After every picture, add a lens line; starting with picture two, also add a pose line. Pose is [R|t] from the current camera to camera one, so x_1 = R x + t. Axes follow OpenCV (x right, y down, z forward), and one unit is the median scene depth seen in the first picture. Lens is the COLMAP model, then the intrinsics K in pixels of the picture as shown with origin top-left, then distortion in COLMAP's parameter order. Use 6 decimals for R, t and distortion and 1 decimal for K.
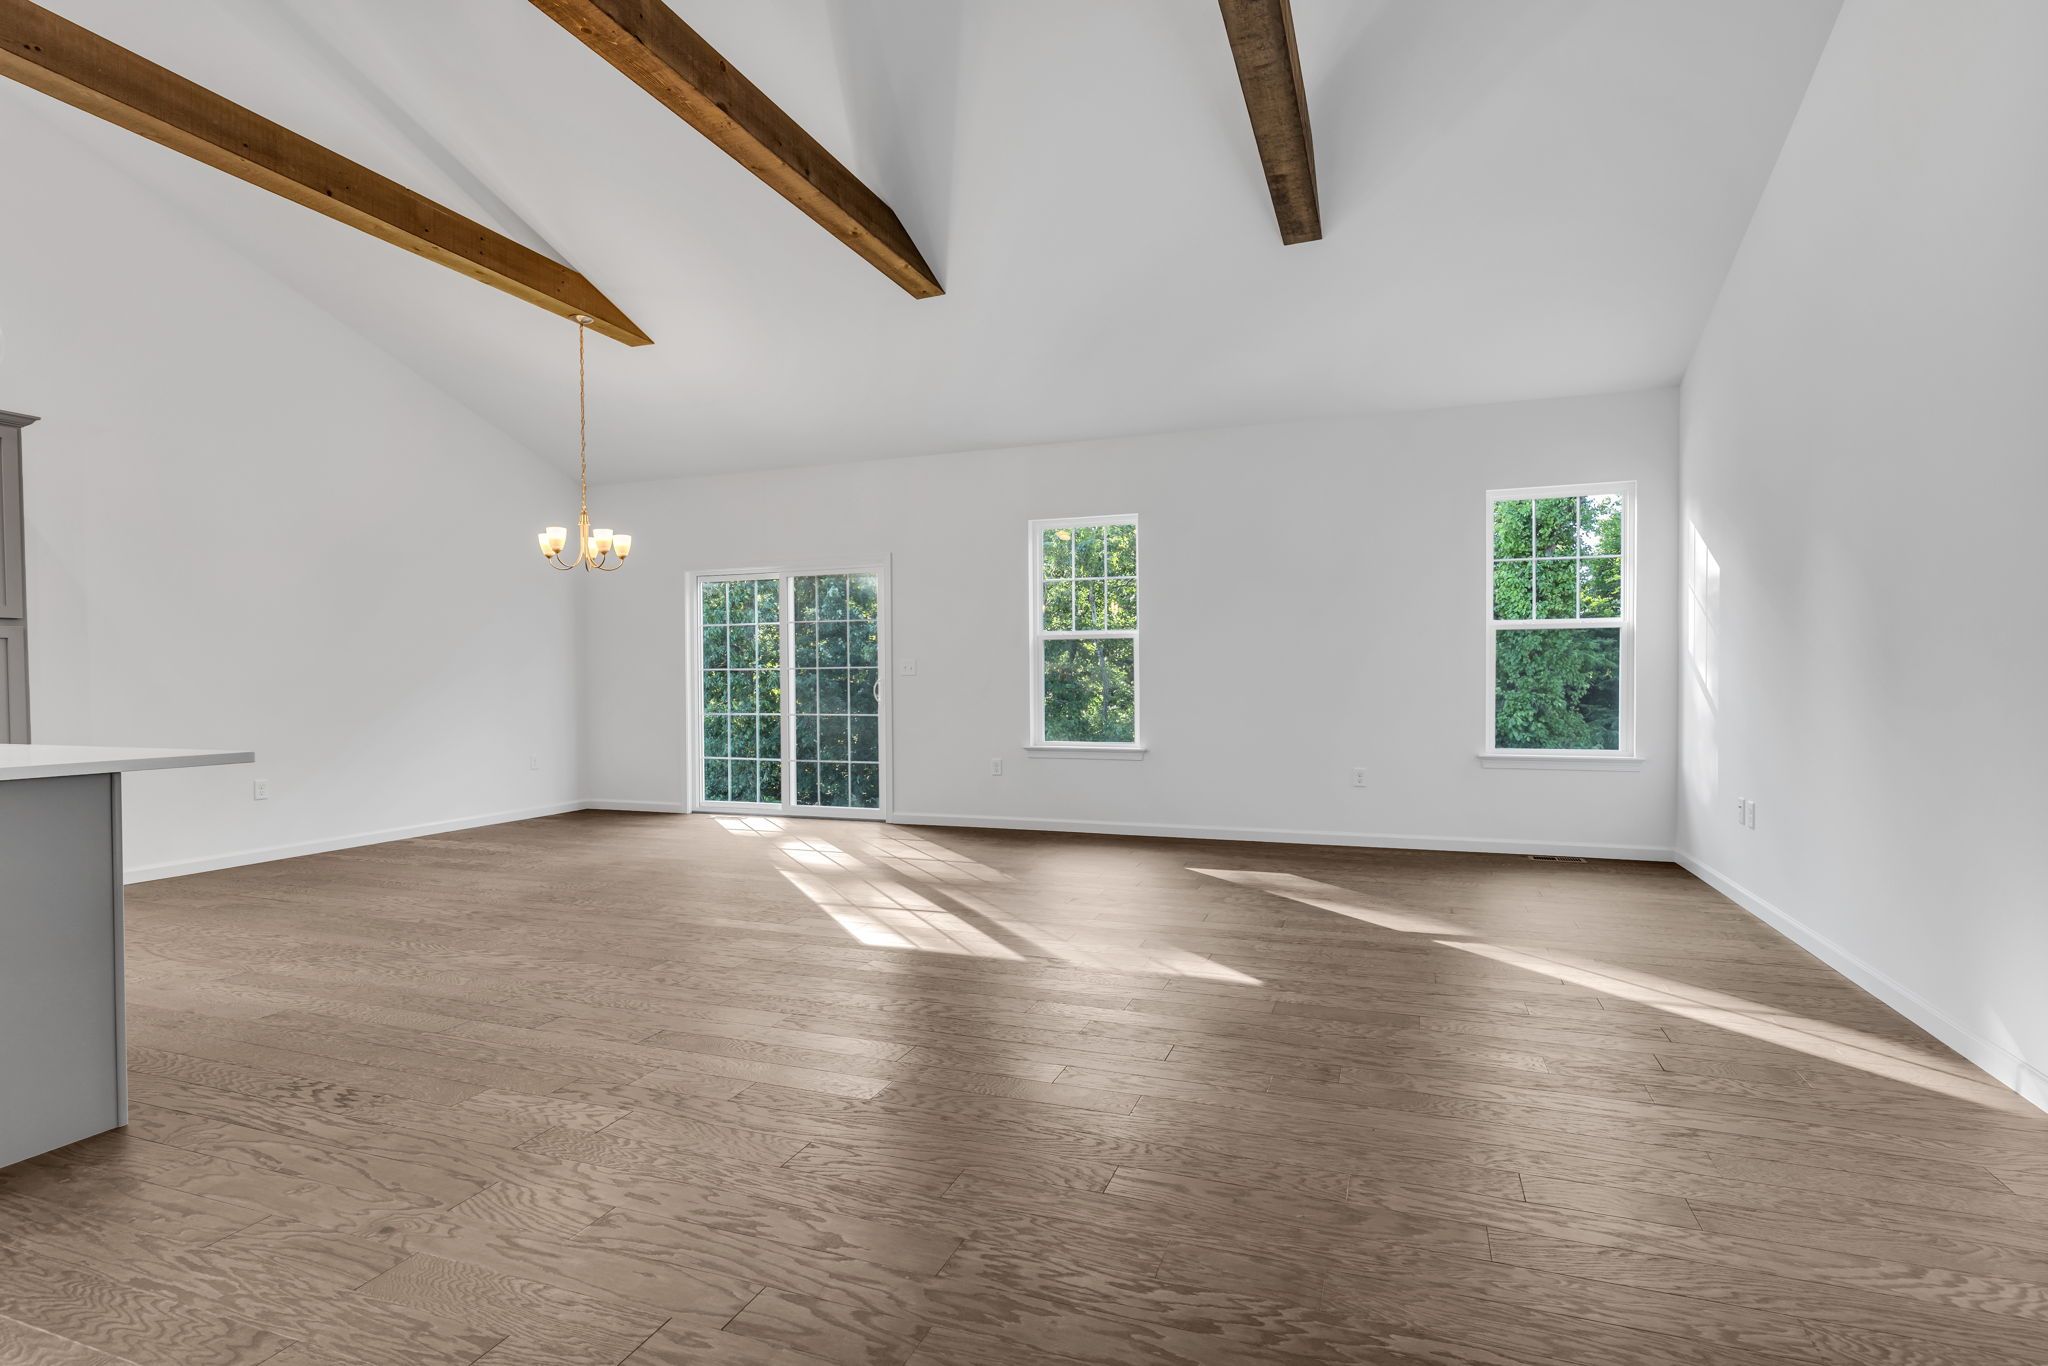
lens RADIAL K [[987.8, 0, 998.0], [0, 987.8, 687.9], [0, 0, 1]] dist [0.007927, -0.001473]
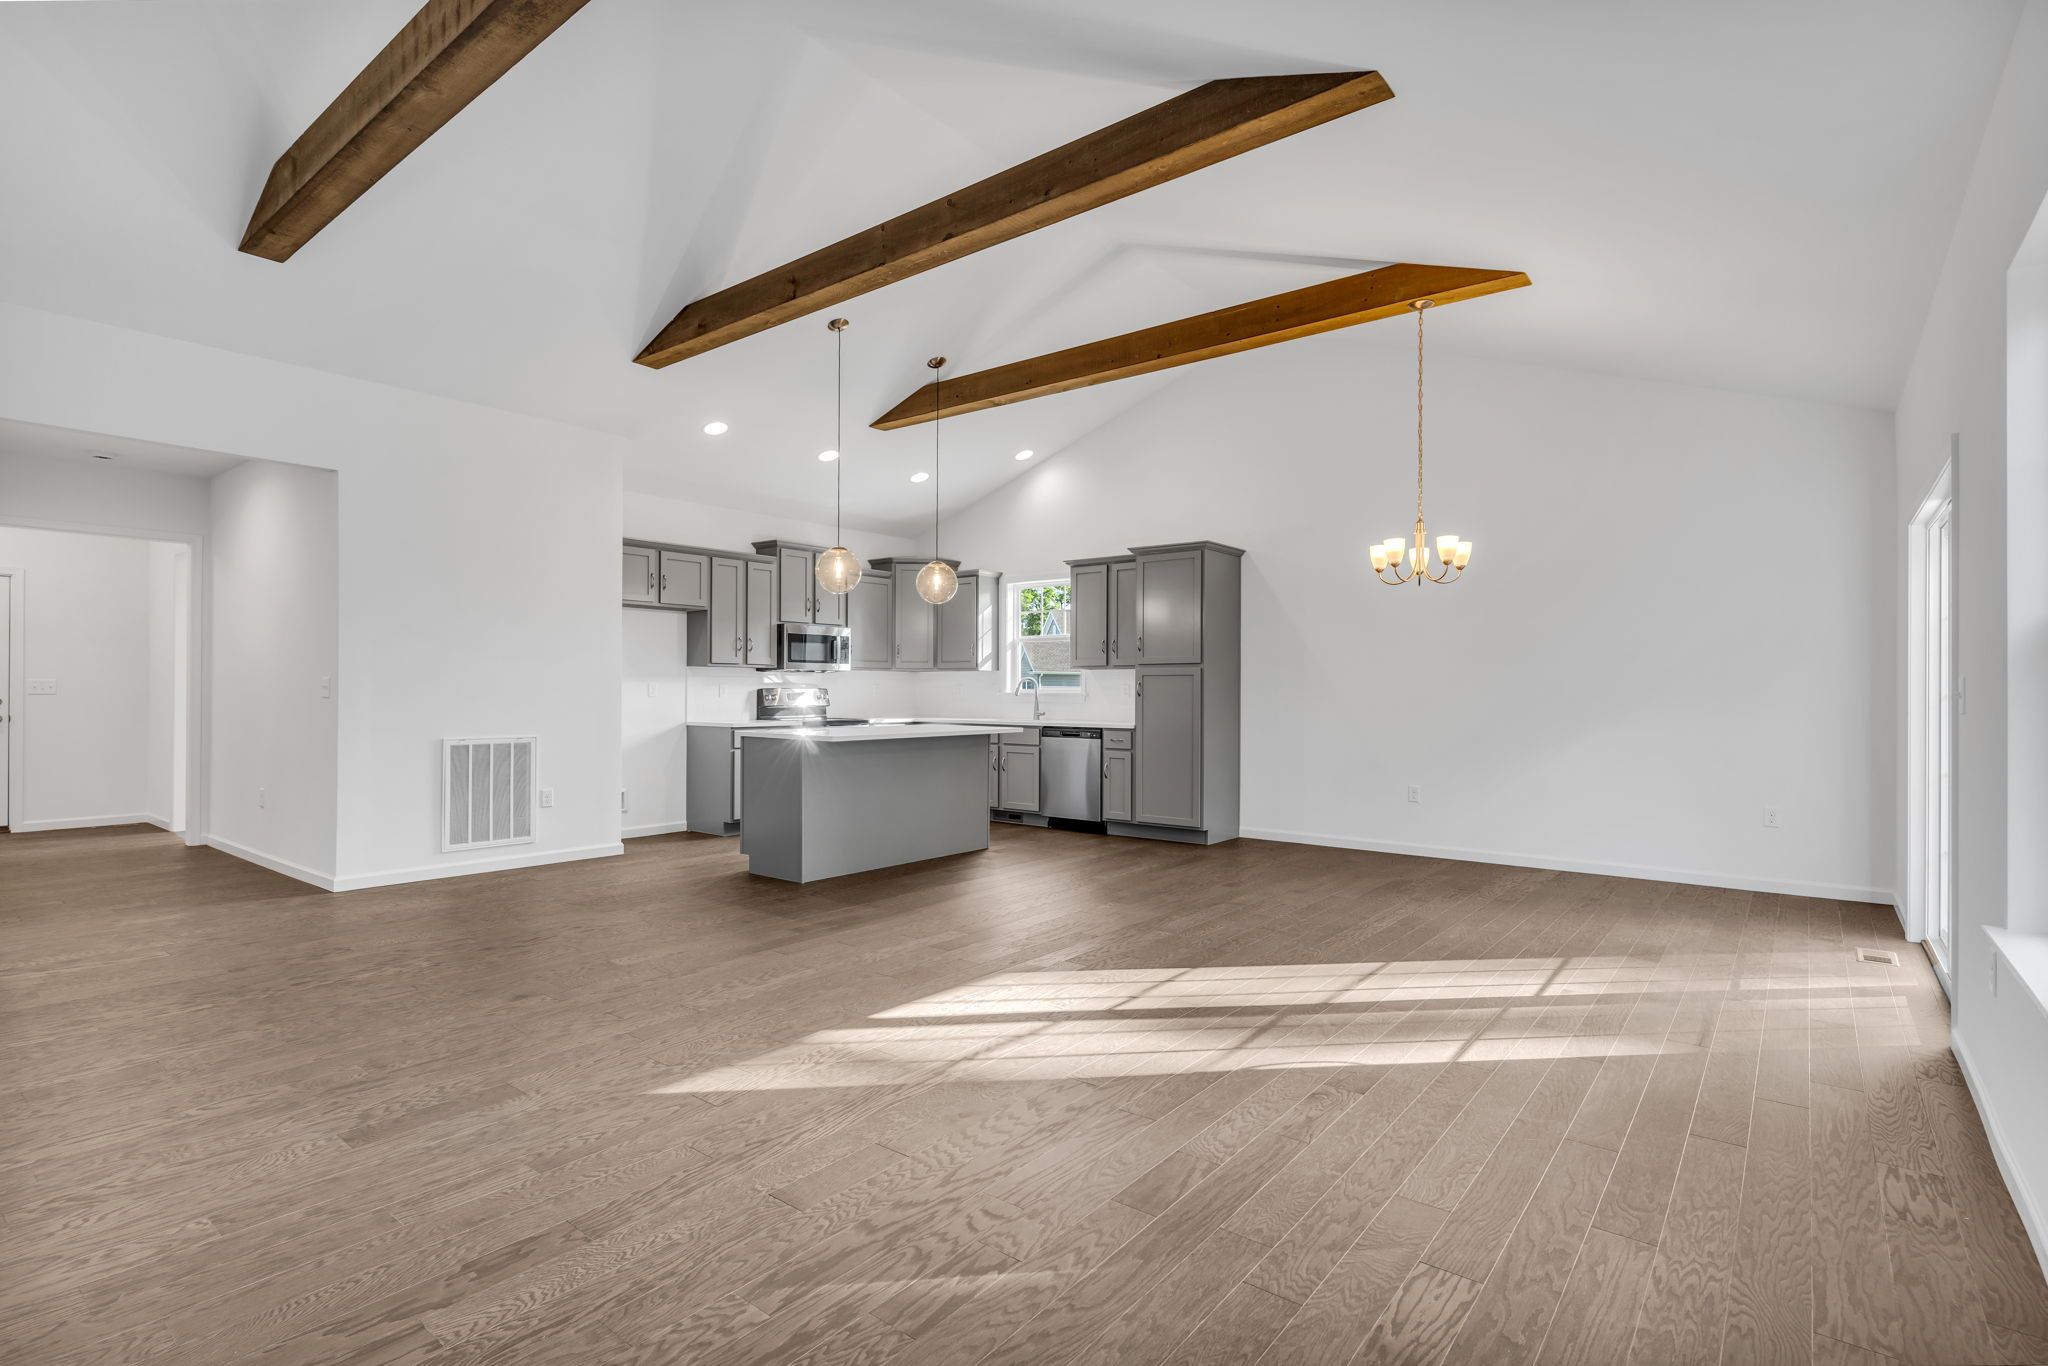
lens RADIAL K [[987.8, 0, 1018.7], [0, 987.8, 682.1], [0, 0, 1]] dist [0.007927, -0.001473]
pose [[-0.291477, 0.001870, -0.956576, 0.764711], [-0.009698, 0.999941, 0.004910, -0.046654], [0.956529, 0.010708, -0.291441, 1.296941]]
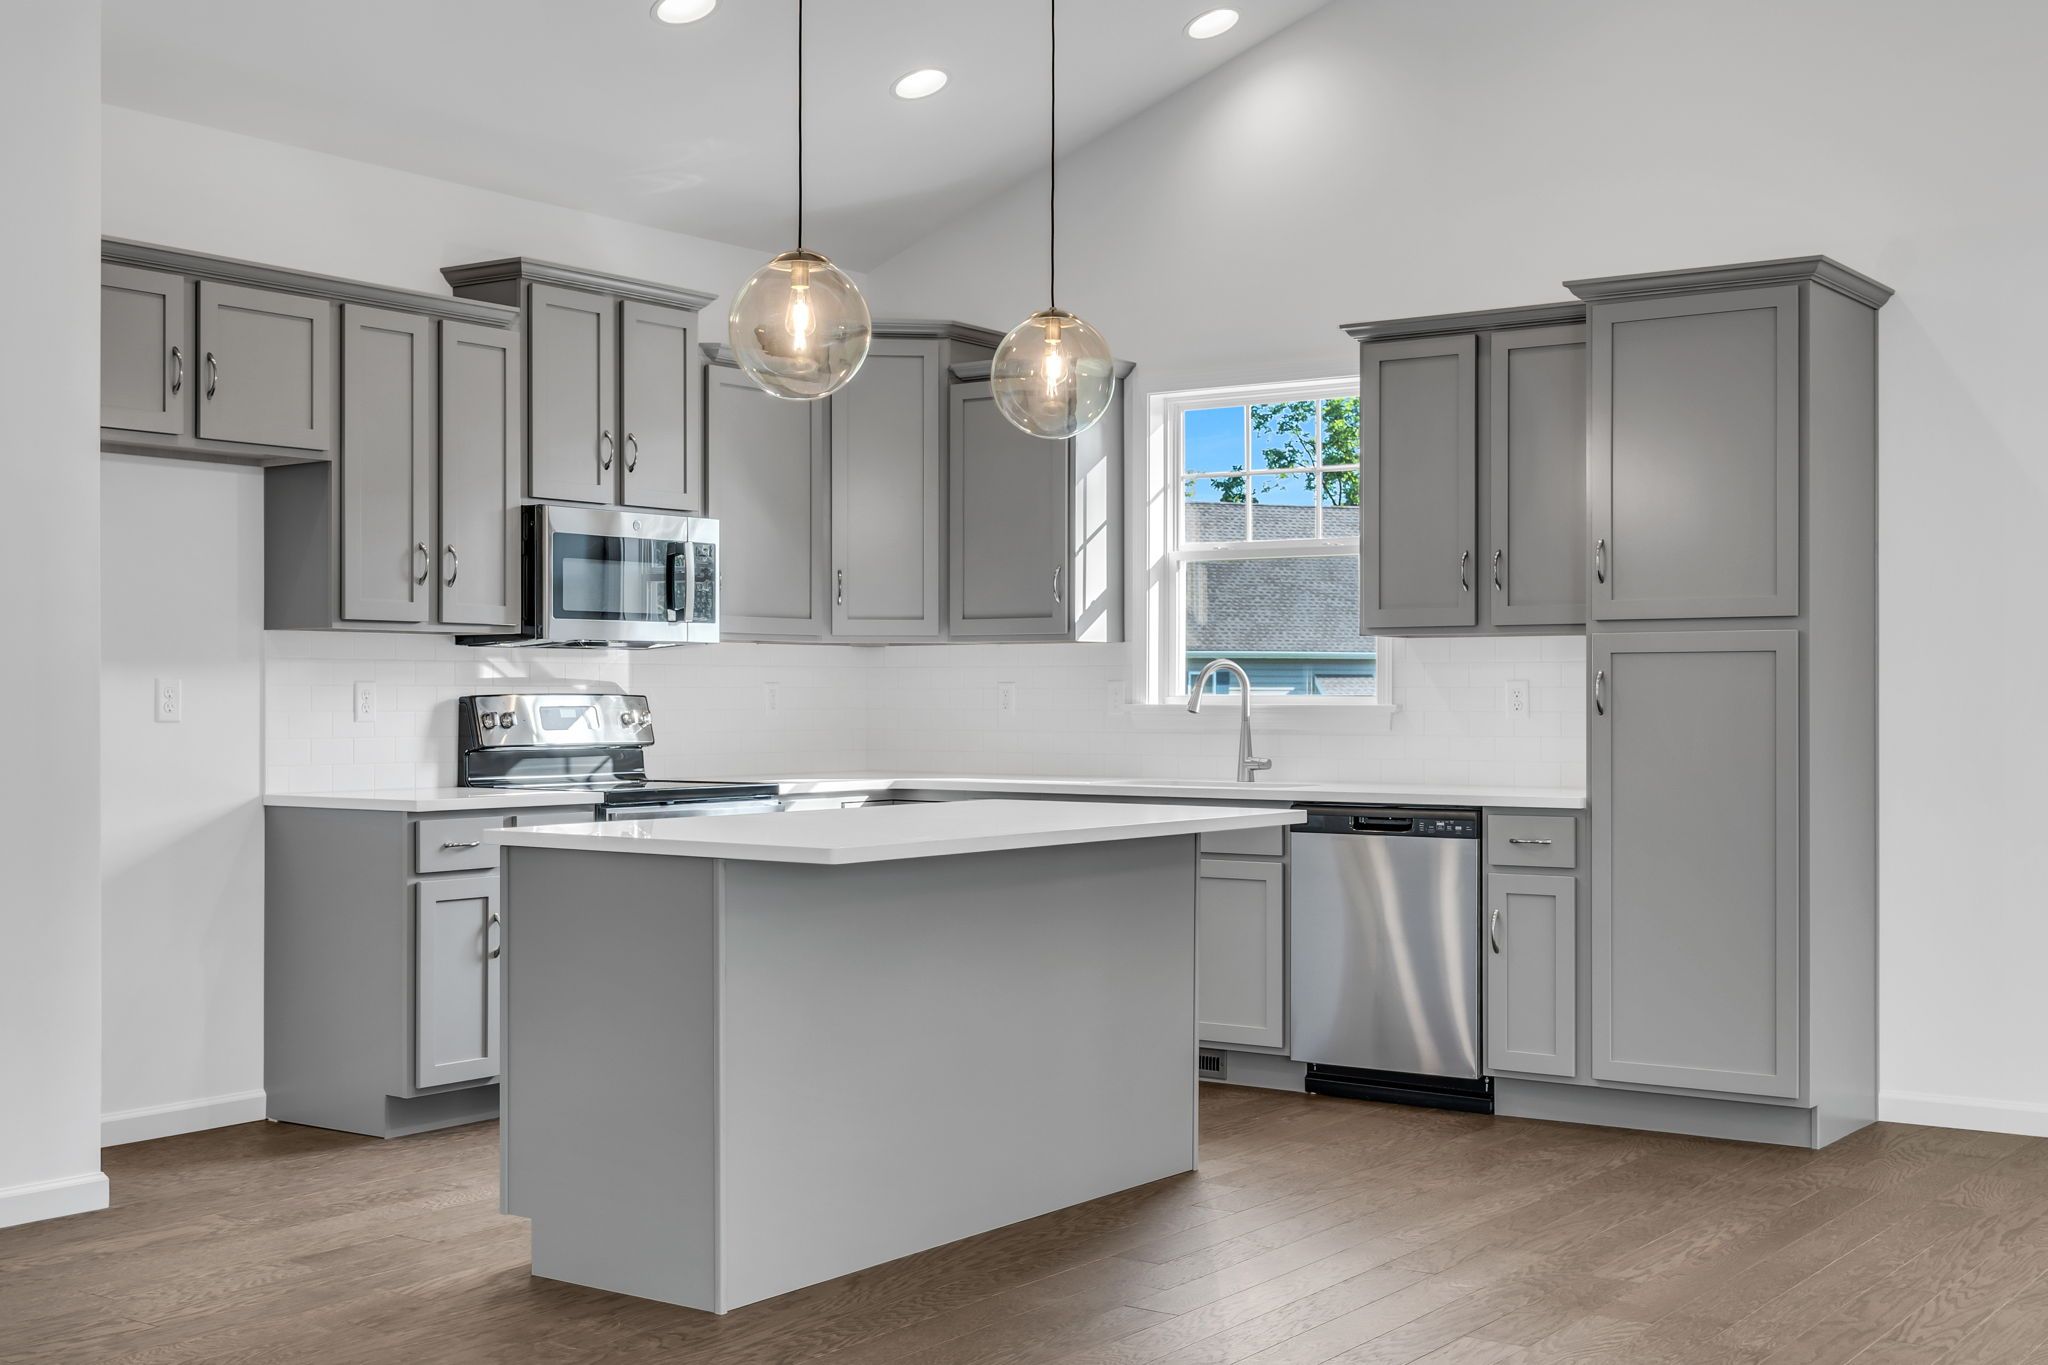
lens RADIAL K [[2407.8, 0, 976.0], [0, 2407.8, 685.1], [0, 0, 1]] dist [-0.004433, 0.000000]
pose [[-0.258149, 0.005804, -0.966088, 0.512191], [-0.006657, 0.999948, 0.007786, -0.041143], [0.966082, 0.008442, -0.258097, 0.971739]]
